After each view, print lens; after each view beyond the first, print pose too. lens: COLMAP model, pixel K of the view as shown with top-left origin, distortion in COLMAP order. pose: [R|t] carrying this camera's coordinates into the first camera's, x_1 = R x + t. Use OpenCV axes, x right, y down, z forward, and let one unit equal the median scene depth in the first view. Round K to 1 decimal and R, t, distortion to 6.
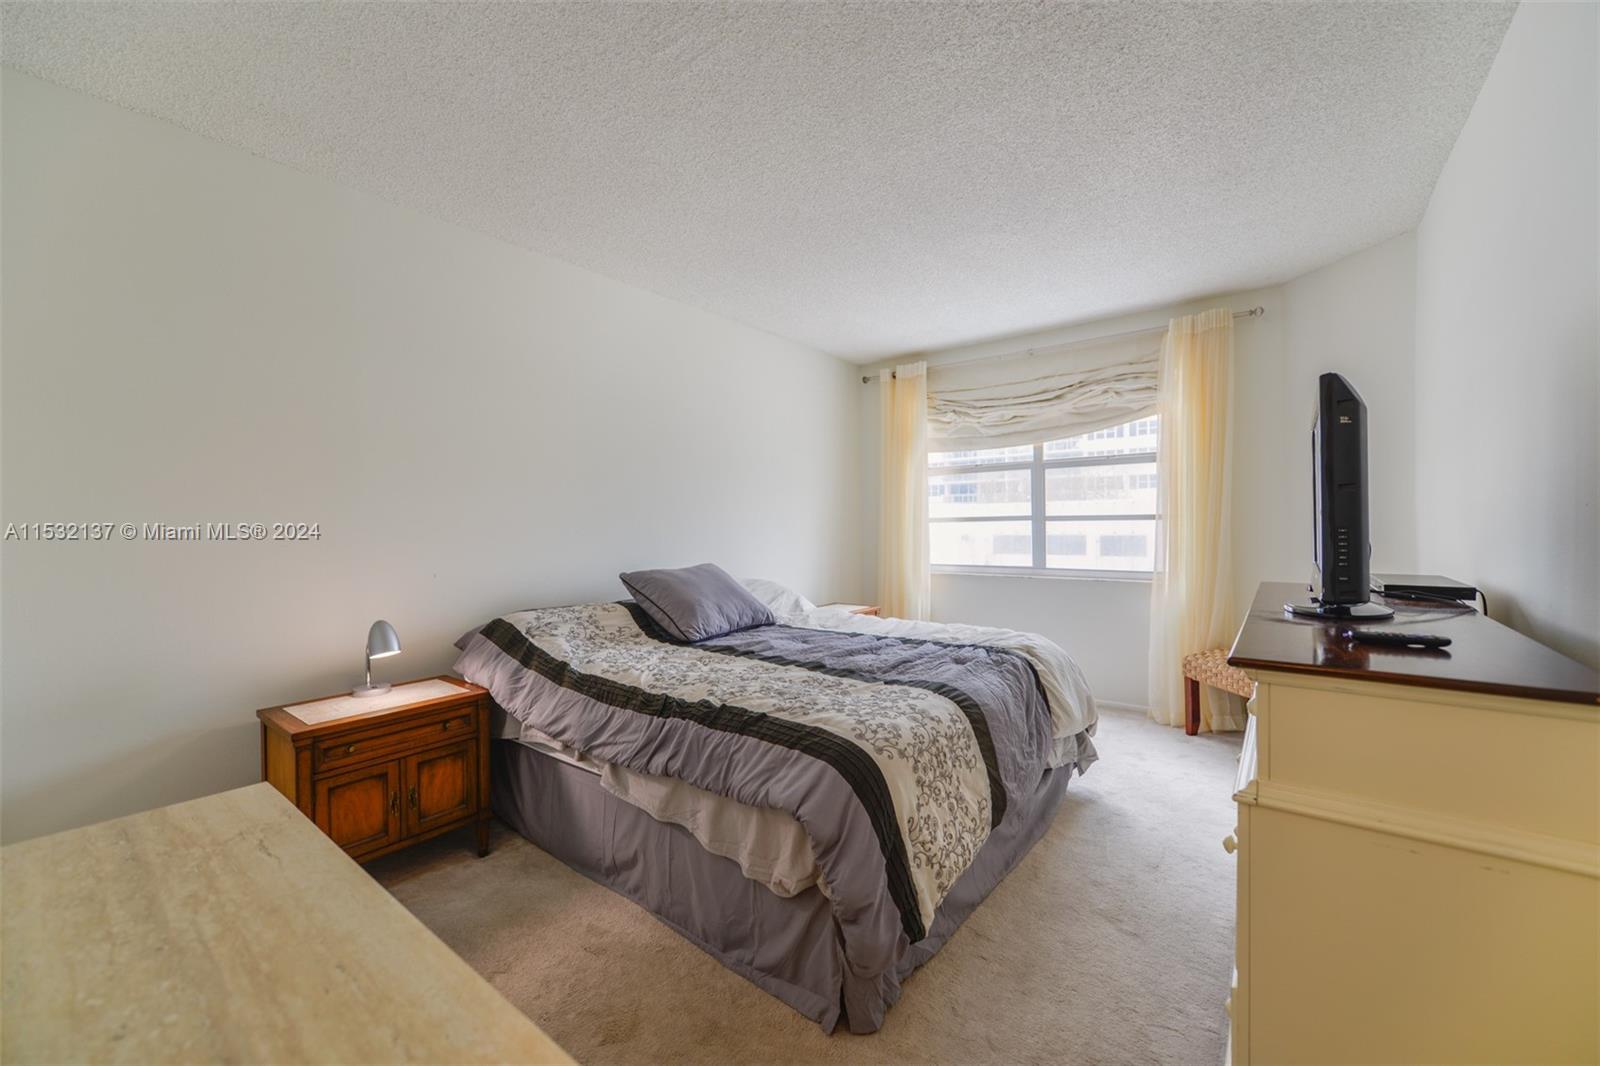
lens RADIAL K [[626.5, 0, 810.3], [0, 626.5, 532.4], [0, 0, 1]] dist [0.004607, -0.001125]
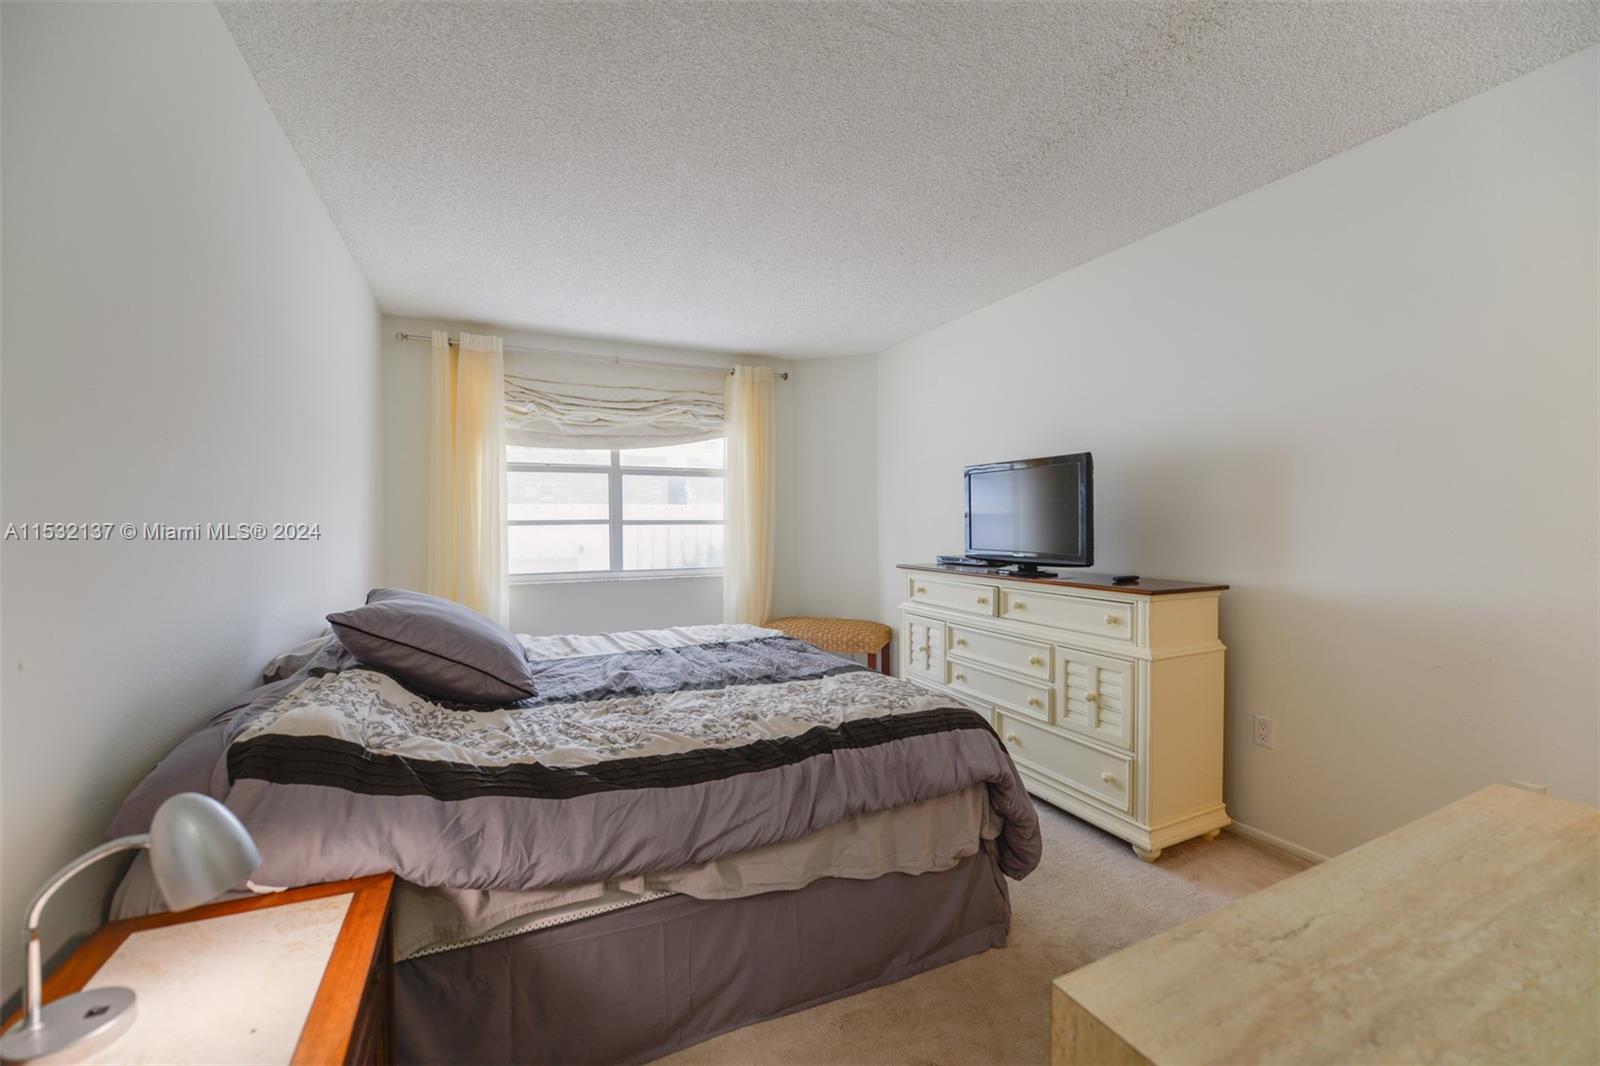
lens RADIAL K [[626.5, 0, 806.6], [0, 626.5, 524.6], [0, 0, 1]] dist [0.004607, -0.001125]
pose [[0.447482, 0.002510, 0.894289, -0.433441], [0.015690, 0.999820, -0.010657, -0.002780], [-0.894155, 0.018801, 0.447362, 0.275935]]
